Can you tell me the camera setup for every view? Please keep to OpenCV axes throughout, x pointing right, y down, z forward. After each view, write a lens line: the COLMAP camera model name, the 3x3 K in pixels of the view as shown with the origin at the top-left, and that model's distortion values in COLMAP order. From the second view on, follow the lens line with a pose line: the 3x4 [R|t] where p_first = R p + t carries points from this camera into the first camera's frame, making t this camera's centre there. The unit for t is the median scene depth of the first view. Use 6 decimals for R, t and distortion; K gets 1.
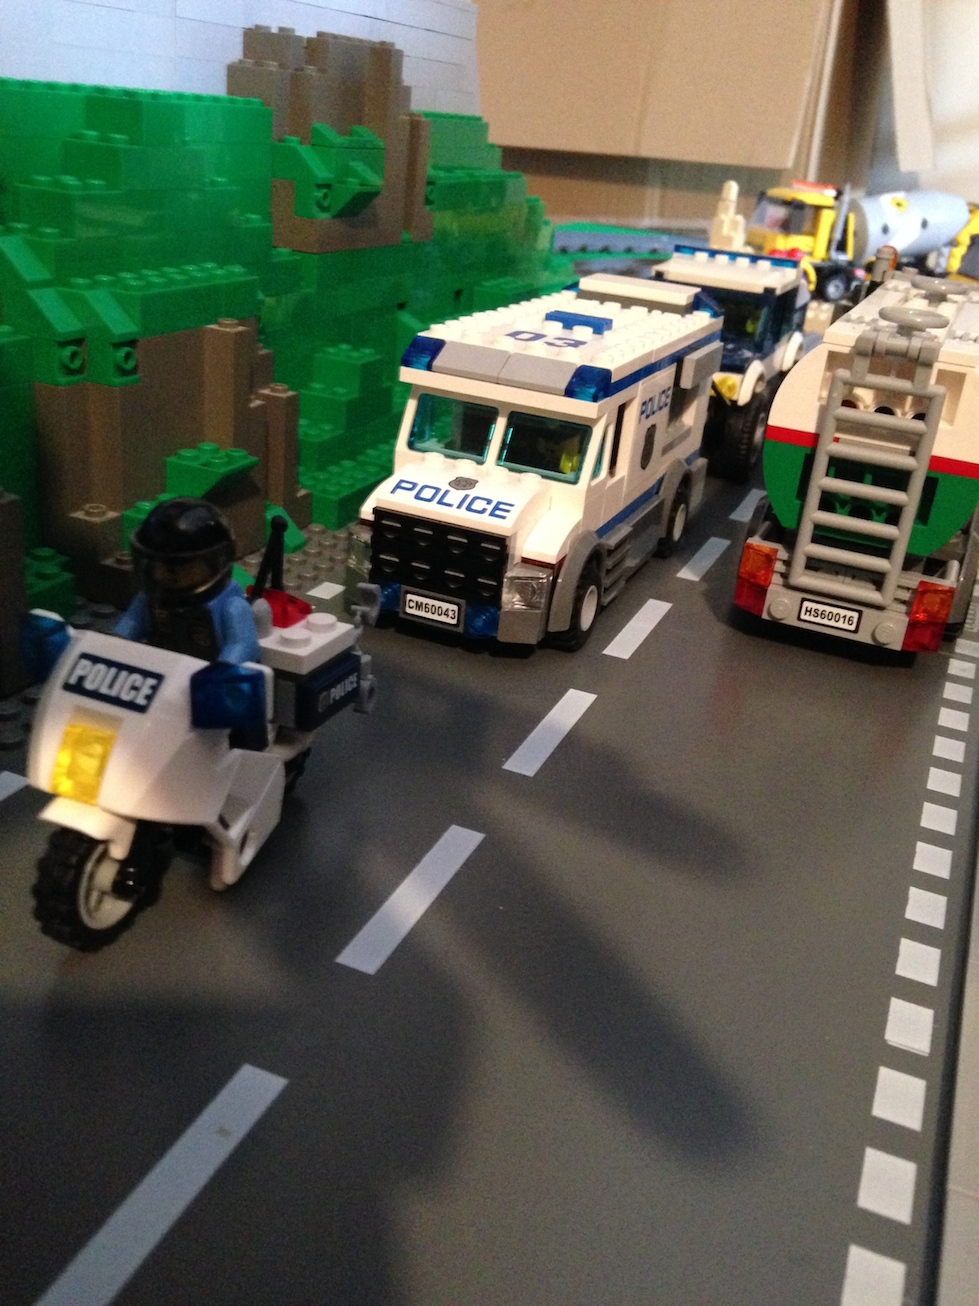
lens RADIAL K [[1194.8, 0, 489.5], [0, 1194.8, 653.0], [0, 0, 1]] dist [0.080471, -0.015242]
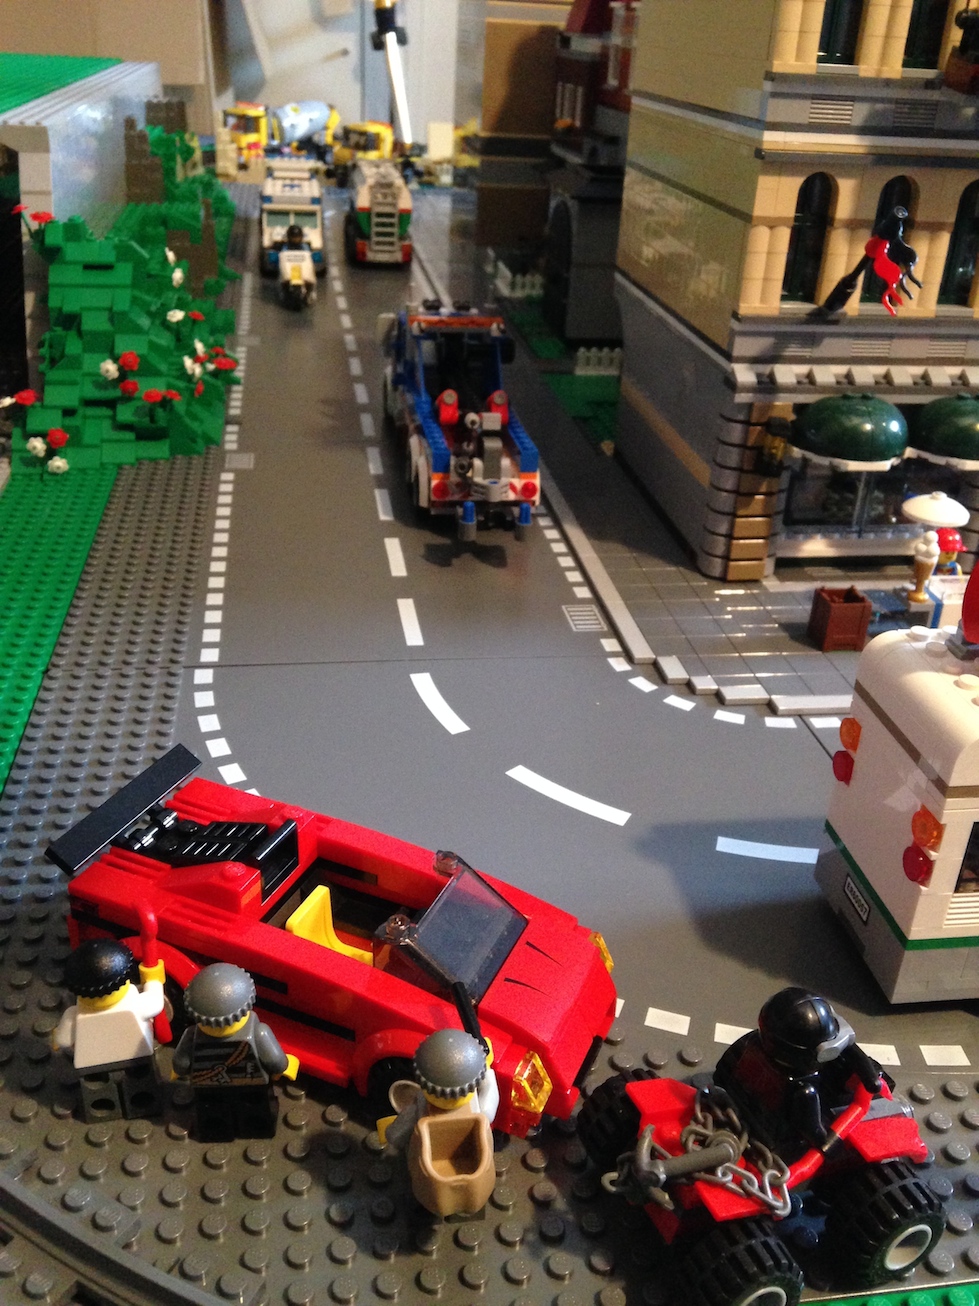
lens RADIAL K [[1194.8, 0, 489.5], [0, 1194.8, 653.0], [0, 0, 1]] dist [0.080471, -0.015242]
pose [[0.850356, -0.318629, 0.418773, -1.486572], [0.273648, 0.947524, 0.165271, 0.640305], [-0.449458, -0.025943, 0.892925, -2.696401]]
